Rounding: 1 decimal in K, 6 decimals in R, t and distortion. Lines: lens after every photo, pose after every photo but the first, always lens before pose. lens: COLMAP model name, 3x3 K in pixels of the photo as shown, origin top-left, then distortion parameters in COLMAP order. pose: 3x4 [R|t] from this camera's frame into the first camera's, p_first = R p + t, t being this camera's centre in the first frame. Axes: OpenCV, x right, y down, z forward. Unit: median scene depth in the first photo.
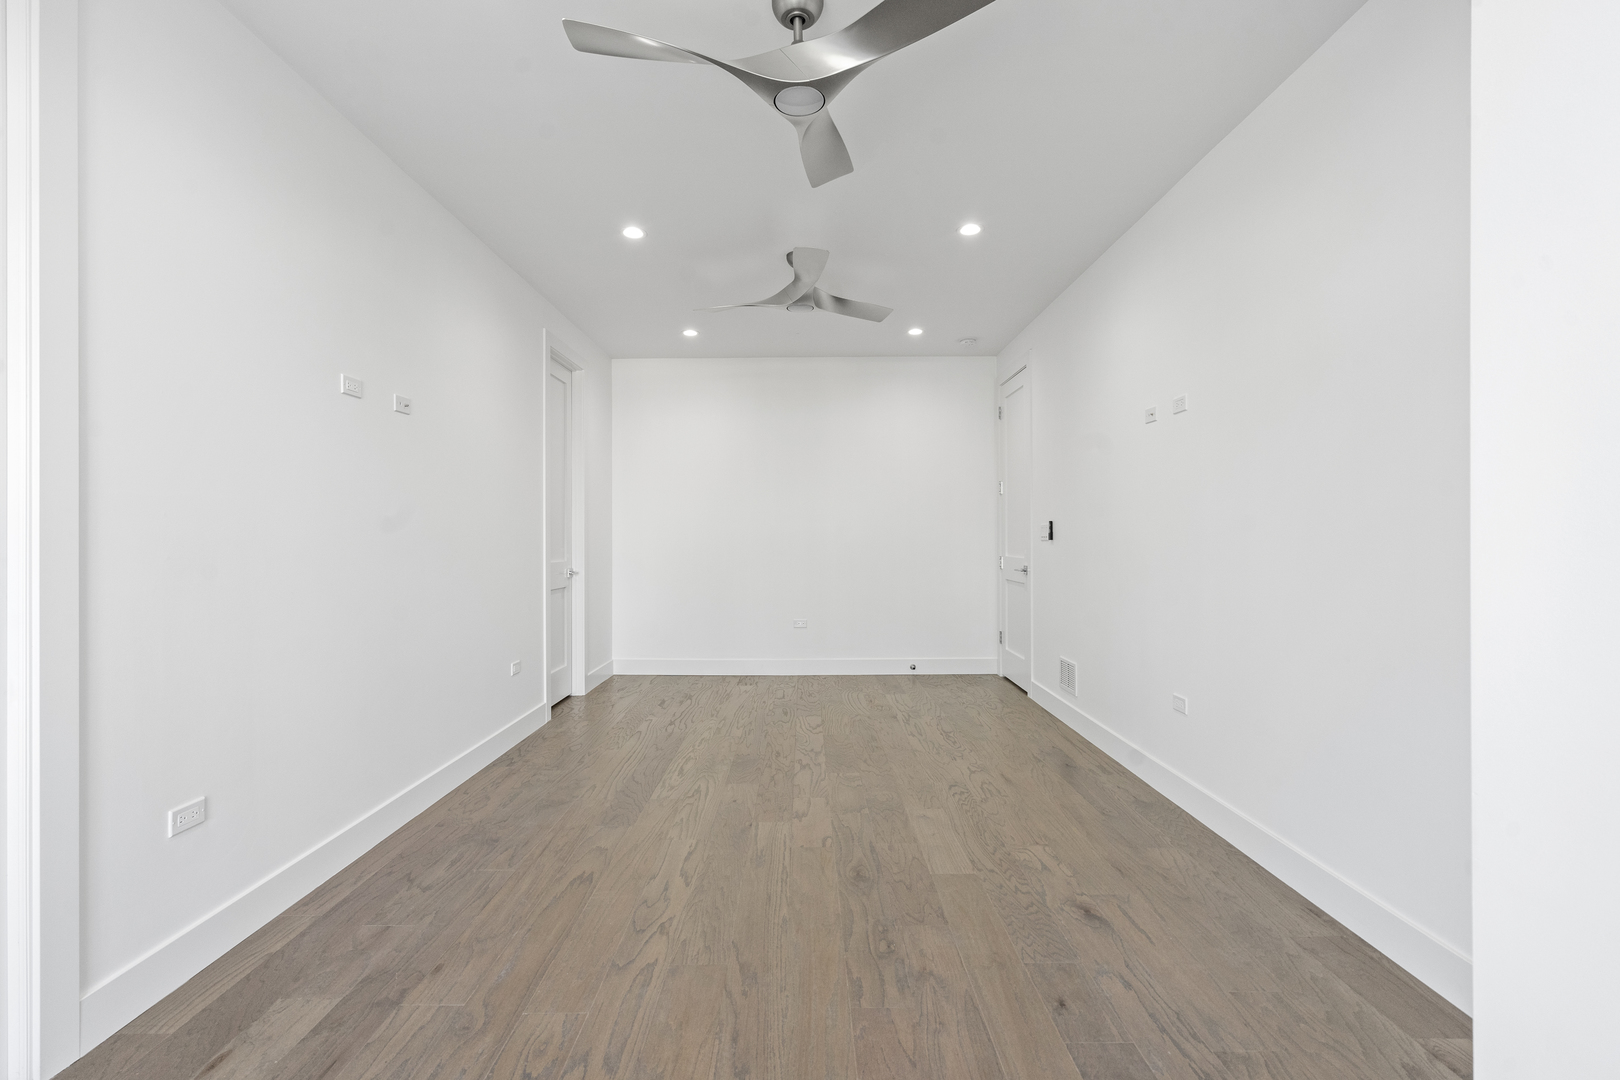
lens RADIAL K [[743.4, 0, 810.0], [0, 743.4, 538.5], [0, 0, 1]] dist [-0.002963, 0.000731]
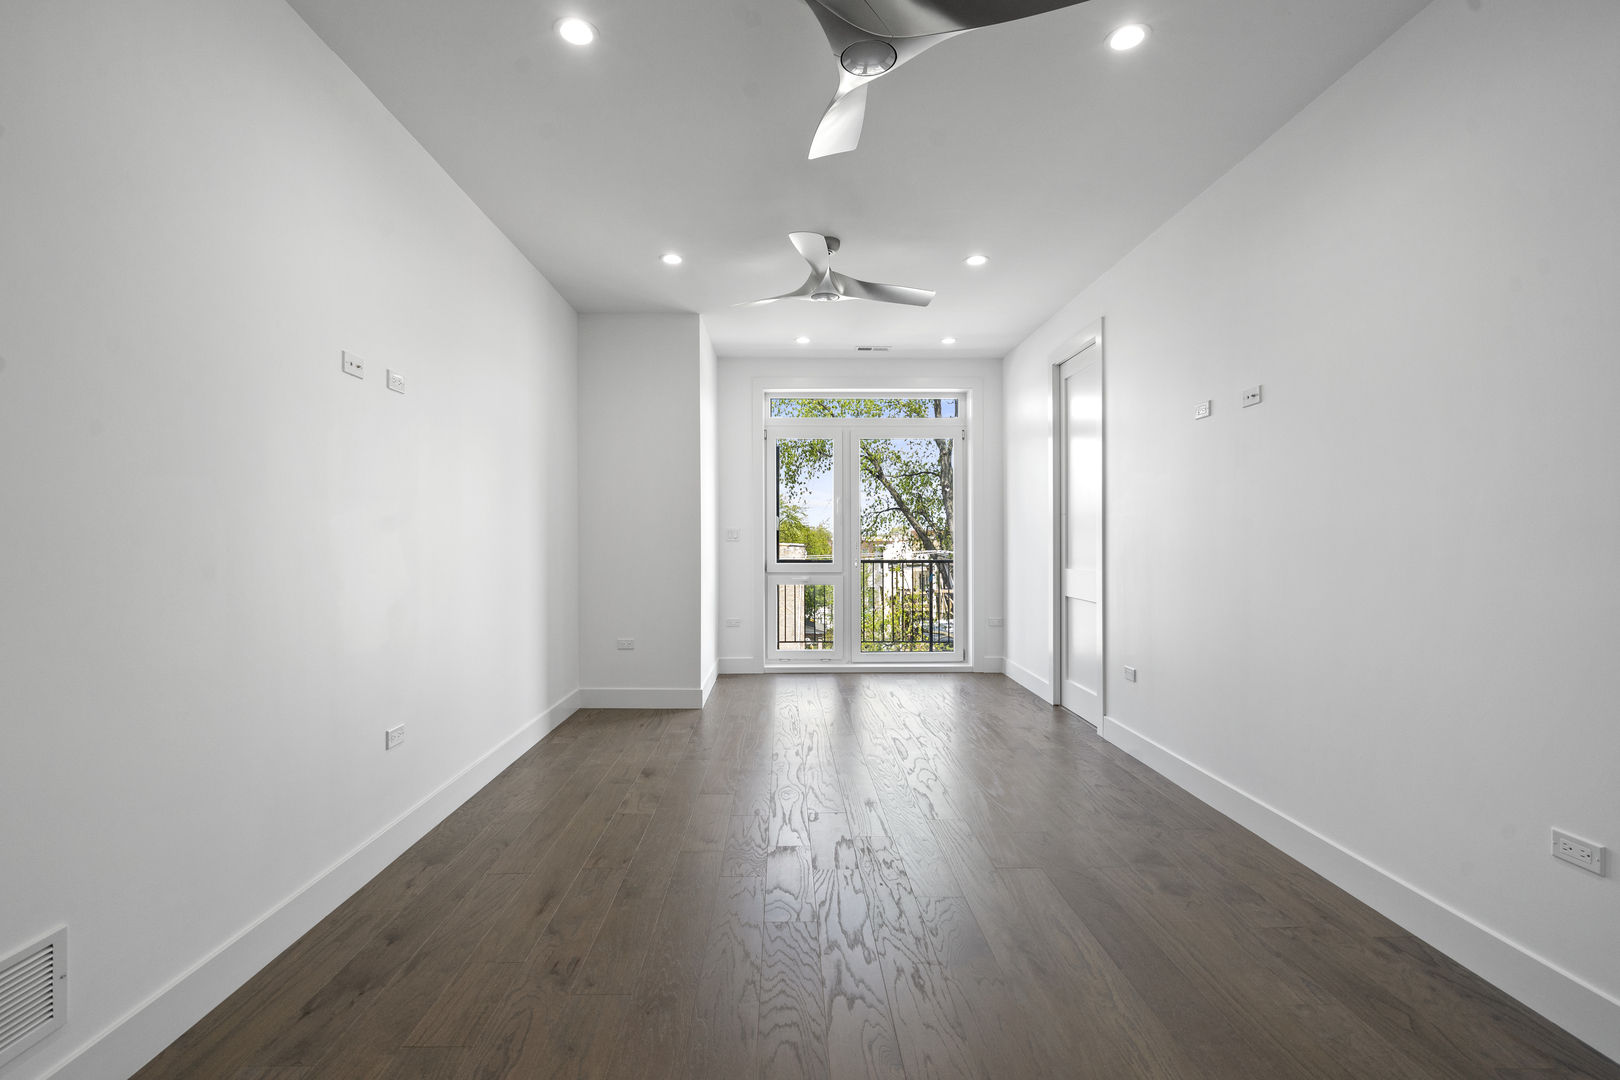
lens RADIAL K [[743.4, 0, 809.3], [0, 743.4, 538.1], [0, 0, 1]] dist [-0.002963, 0.000731]
pose [[-0.999660, 0.005102, -0.025562, 0.050683], [0.005052, 0.999985, 0.001989, -0.001757], [0.025571, 0.001859, -0.999671, 1.913352]]
